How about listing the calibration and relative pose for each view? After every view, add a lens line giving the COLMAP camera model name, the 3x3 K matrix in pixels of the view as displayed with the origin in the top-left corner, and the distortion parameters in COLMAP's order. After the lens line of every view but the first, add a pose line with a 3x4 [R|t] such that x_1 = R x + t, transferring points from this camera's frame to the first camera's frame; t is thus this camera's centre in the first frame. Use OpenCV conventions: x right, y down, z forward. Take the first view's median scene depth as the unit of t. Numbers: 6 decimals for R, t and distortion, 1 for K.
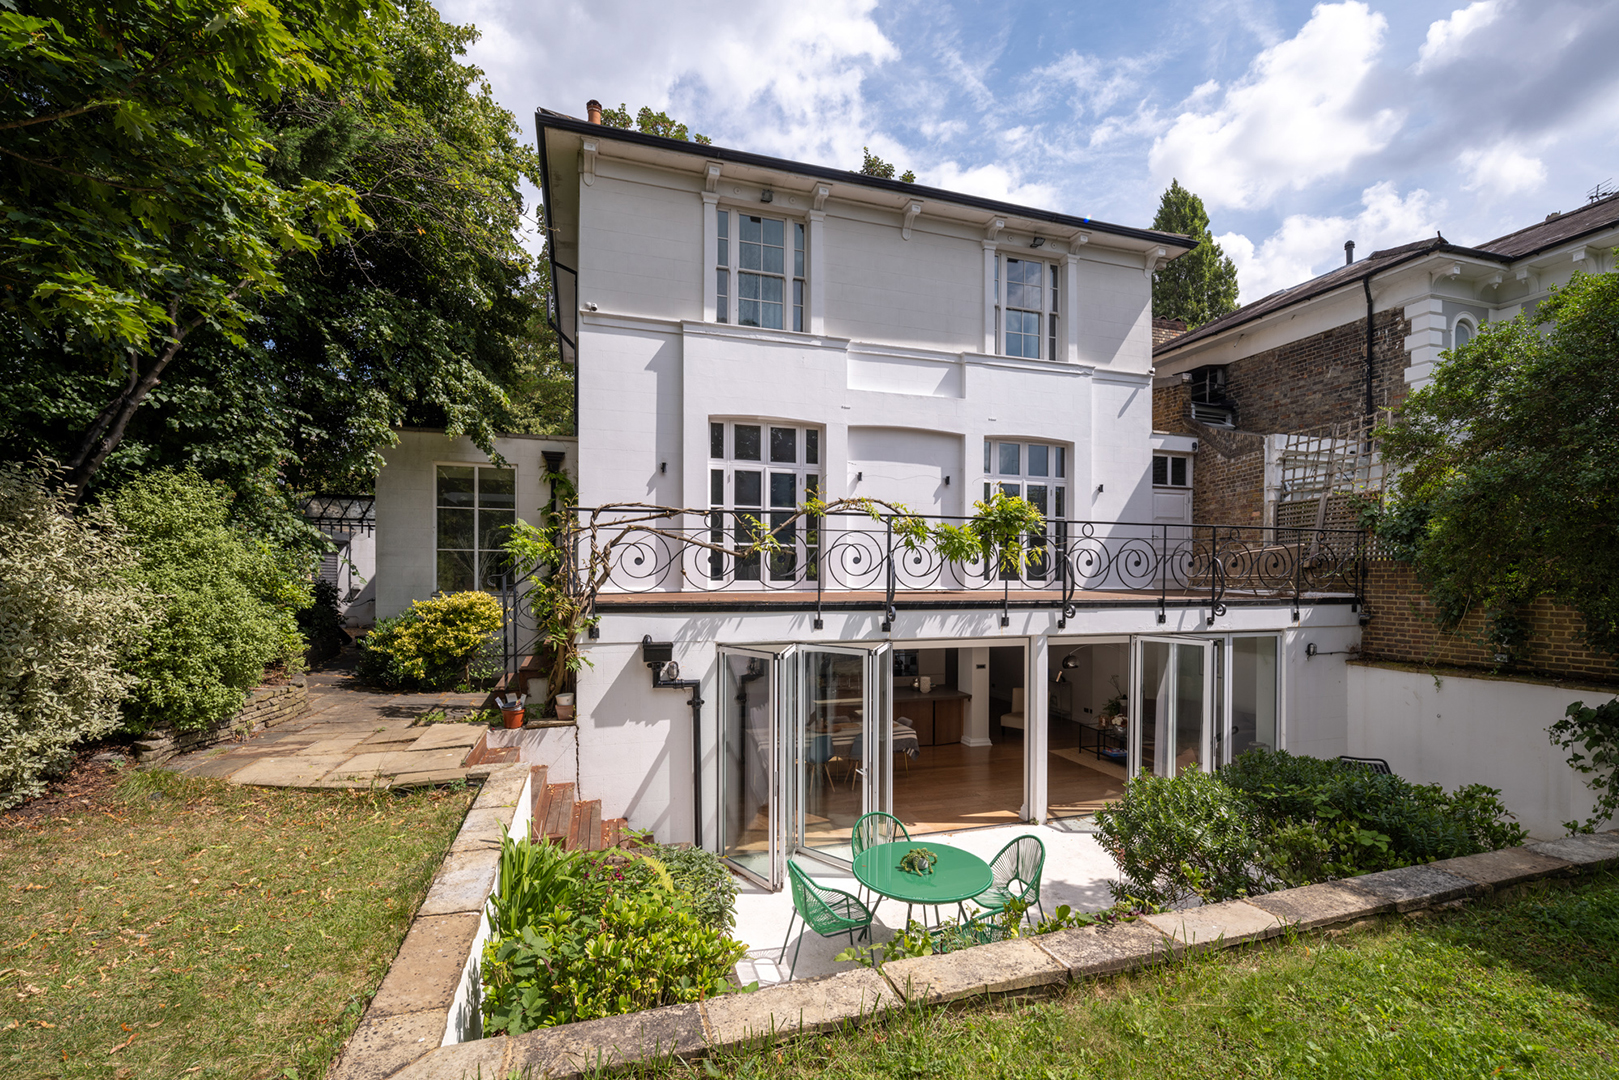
lens RADIAL K [[704.8, 0, 809.7], [0, 704.8, 581.7], [0, 0, 1]] dist [-0.024519, -0.000287]
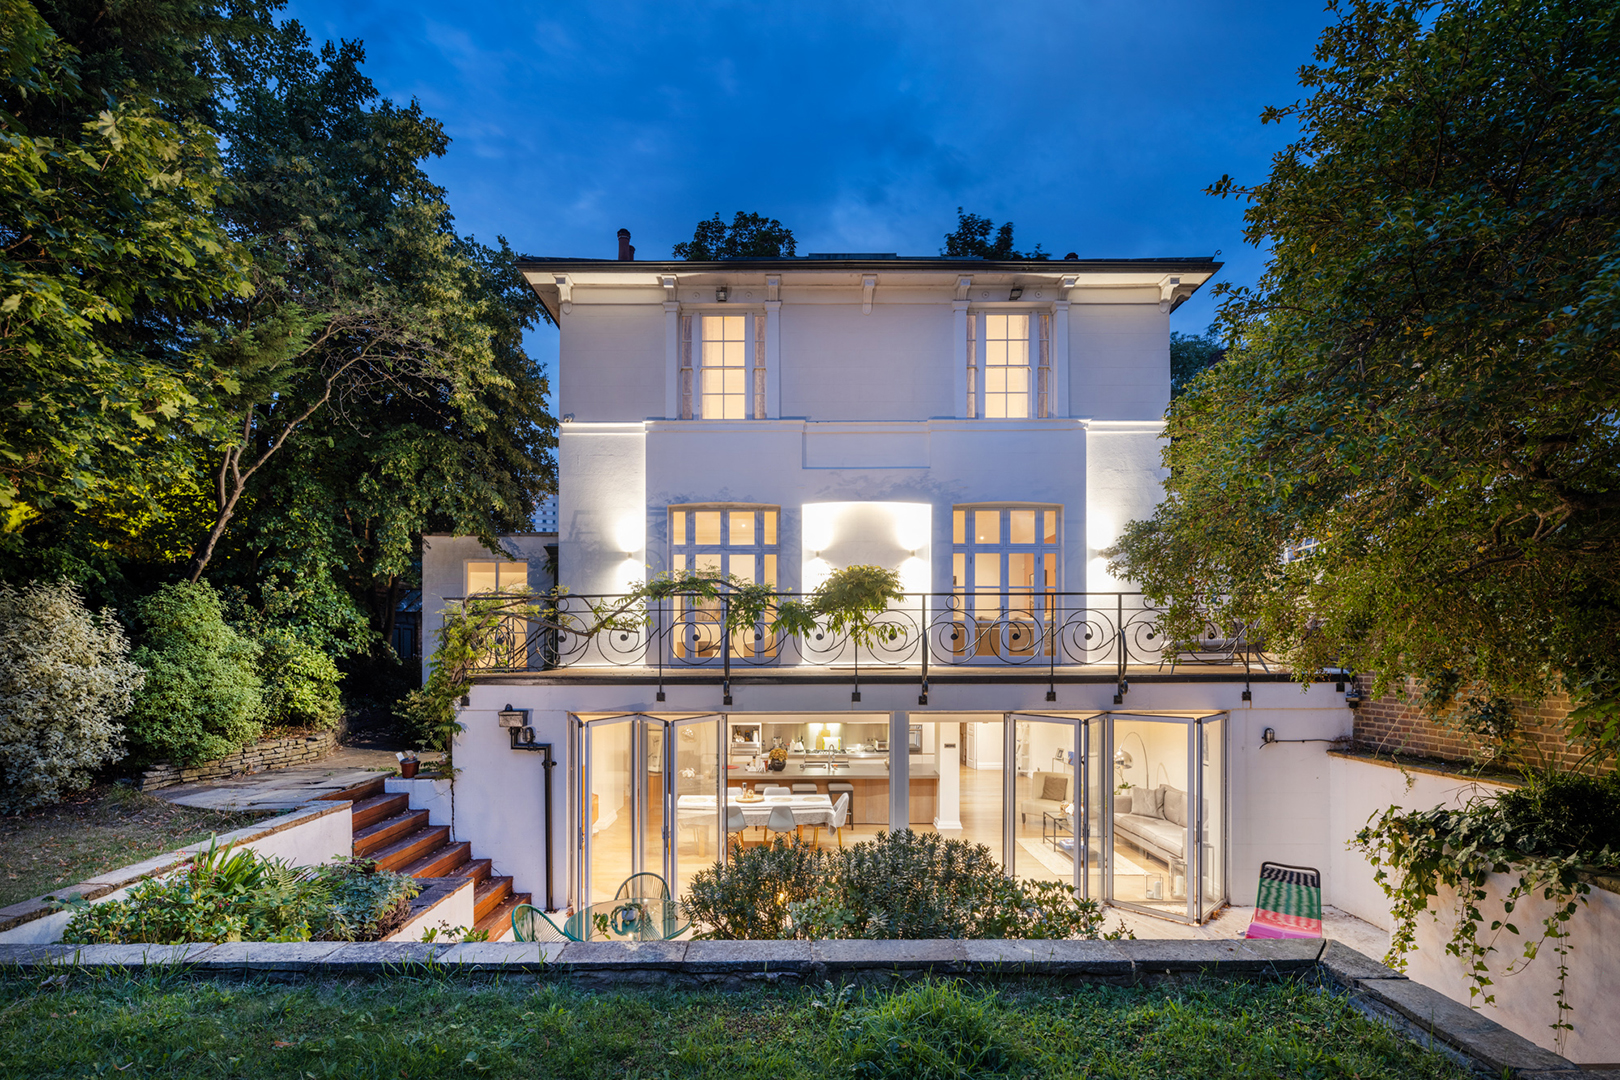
lens RADIAL K [[716.1, 0, 808.7], [0, 716.1, 652.7], [0, 0, 1]] dist [-0.019117, 0.000055]
pose [[0.954749, -0.006850, -0.297333, 0.472163], [0.004304, 0.999948, -0.009219, 0.002484], [0.297380, 0.007522, 0.954729, 0.008668]]
